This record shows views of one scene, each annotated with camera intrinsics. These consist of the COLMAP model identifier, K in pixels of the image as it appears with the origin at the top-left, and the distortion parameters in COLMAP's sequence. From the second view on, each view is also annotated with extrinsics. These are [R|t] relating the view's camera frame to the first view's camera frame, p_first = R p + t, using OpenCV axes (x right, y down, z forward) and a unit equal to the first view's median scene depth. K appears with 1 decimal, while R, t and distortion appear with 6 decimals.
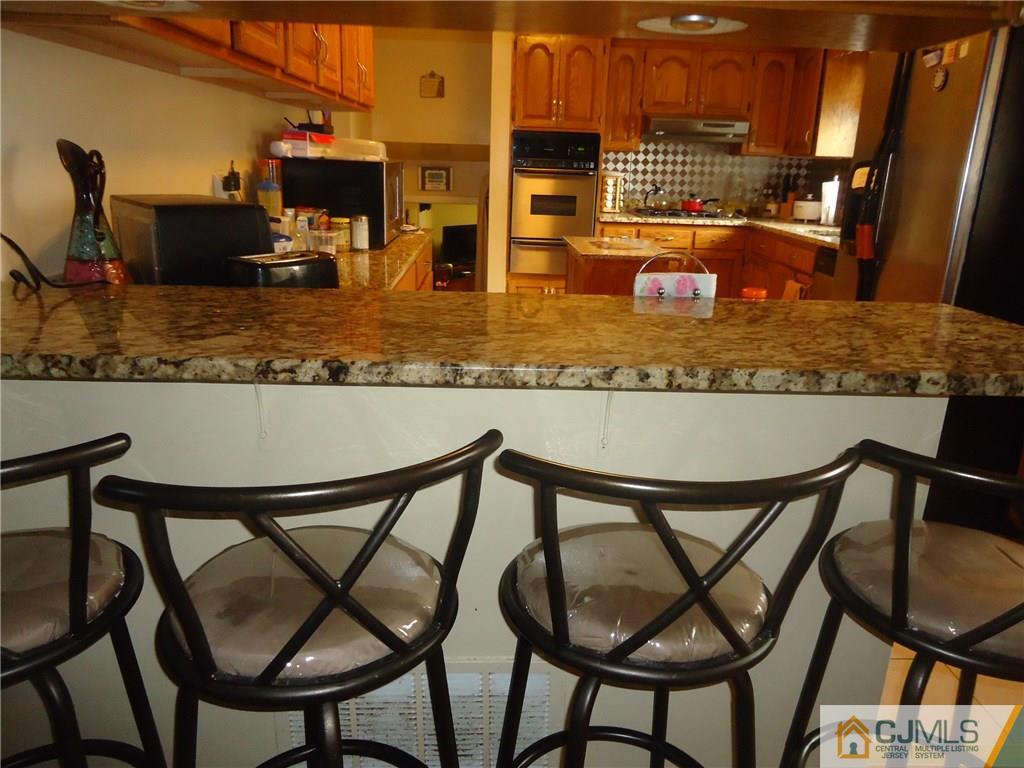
lens RADIAL K [[753.8, 0, 512.4], [0, 753.8, 382.5], [0, 0, 1]] dist [-0.007210, 0.015999]
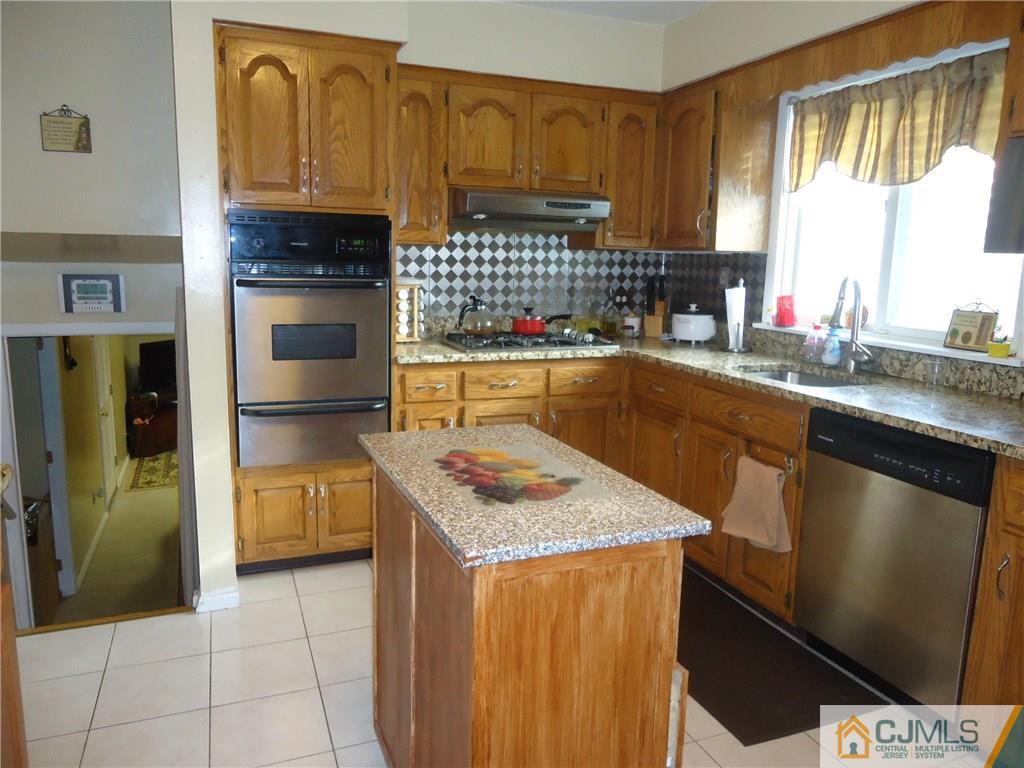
lens RADIAL K [[753.8, 0, 506.7], [0, 753.8, 381.0], [0, 0, 1]] dist [-0.007210, 0.015999]
pose [[0.942218, -0.066027, 0.328429, 0.003455], [0.103192, 0.989917, -0.097032, -0.132787], [-0.318711, 0.125316, 0.939532, 0.420865]]
